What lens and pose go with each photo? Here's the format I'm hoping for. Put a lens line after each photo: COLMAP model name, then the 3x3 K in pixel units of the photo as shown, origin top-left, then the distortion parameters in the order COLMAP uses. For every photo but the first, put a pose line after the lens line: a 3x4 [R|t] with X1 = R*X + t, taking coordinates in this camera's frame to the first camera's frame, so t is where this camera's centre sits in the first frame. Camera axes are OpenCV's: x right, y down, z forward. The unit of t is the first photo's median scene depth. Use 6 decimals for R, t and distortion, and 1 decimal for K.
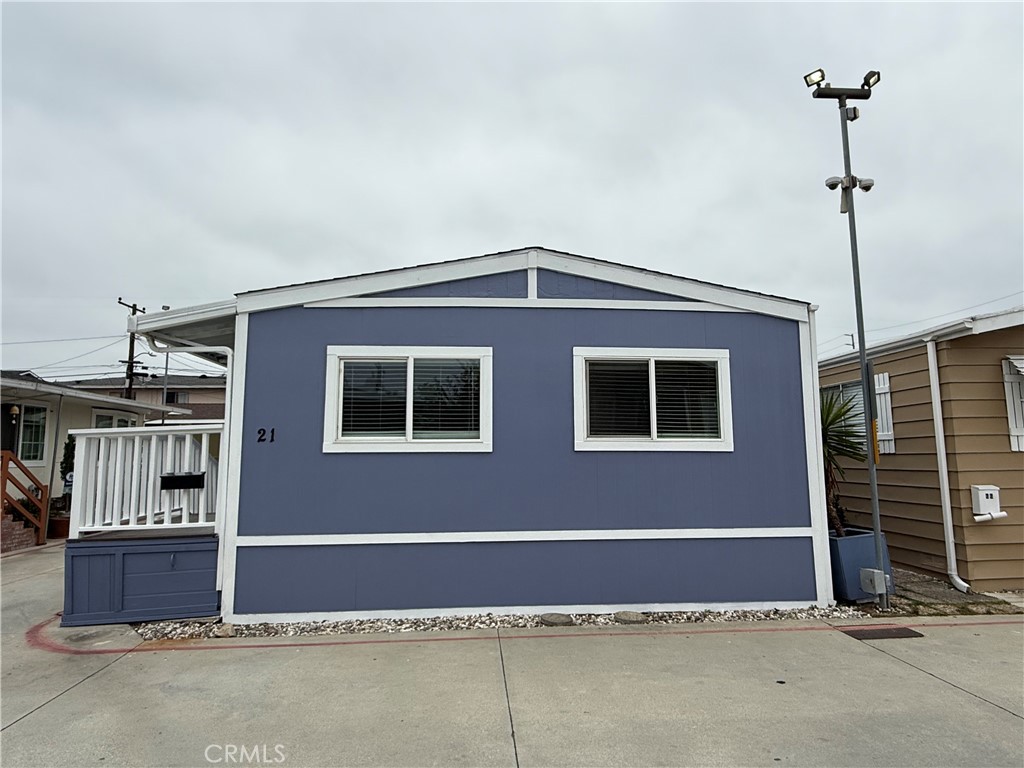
lens RADIAL K [[632.6, 0, 512.0], [0, 632.6, 384.0], [0, 0, 1]] dist [-0.000299, -0.000185]
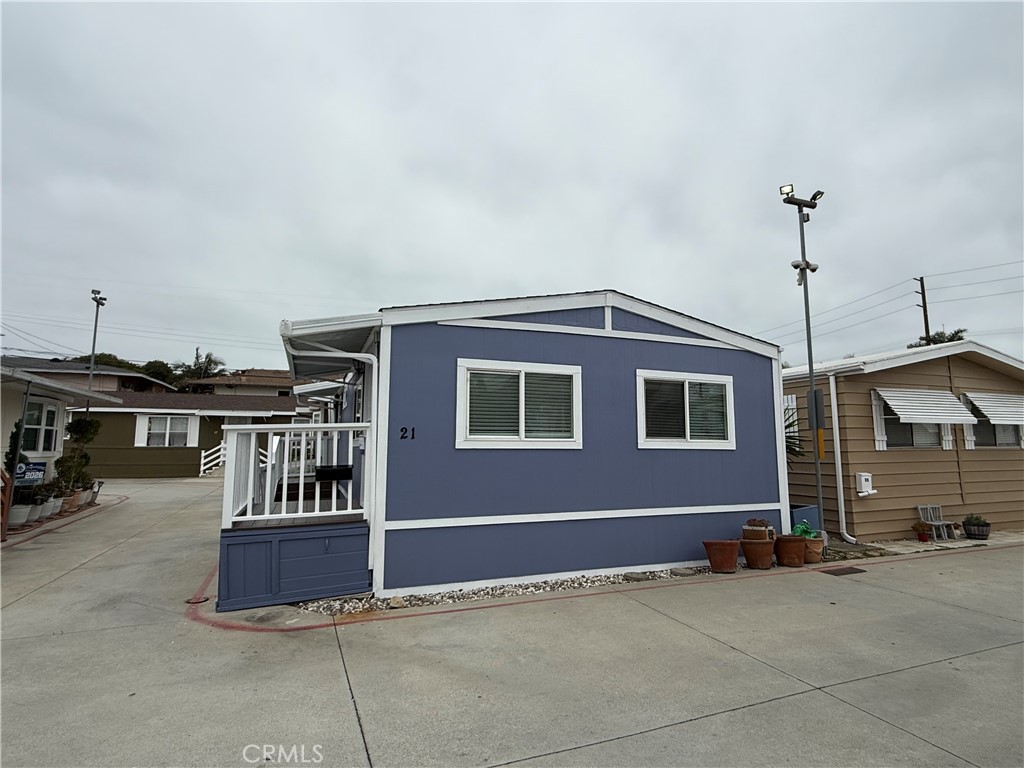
lens RADIAL K [[568.9, 0, 516.6], [0, 568.9, 381.1], [0, 0, 1]] dist [-0.002576, 0.000325]
pose [[0.952045, 0.043265, 0.302884, -0.502599], [-0.042720, 0.999052, -0.008428, -0.013207], [-0.302962, -0.004915, 0.952990, -0.048286]]
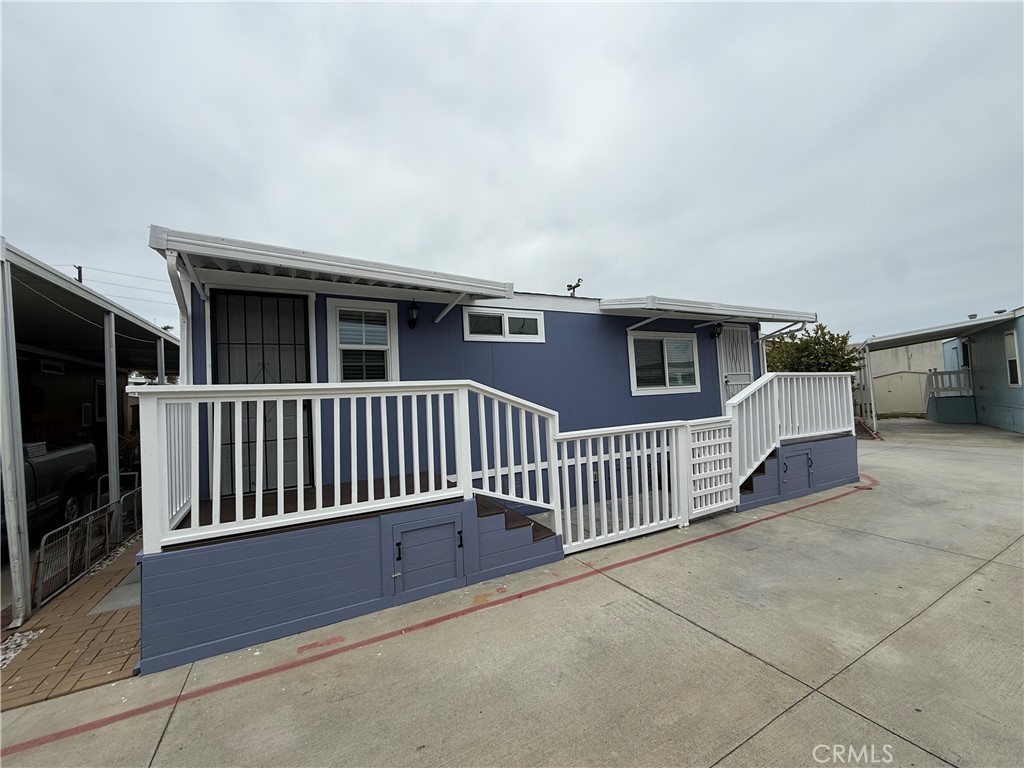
lens RADIAL K [[426.0, 0, 514.5], [0, 426.0, 382.7], [0, 0, 1]] dist [-0.003178, 0.000127]
pose [[-0.460076, 0.061012, 0.885781, -1.256259], [-0.043775, 0.994864, -0.091262, 0.240026], [-0.886800, -0.080762, -0.455042, 2.277647]]
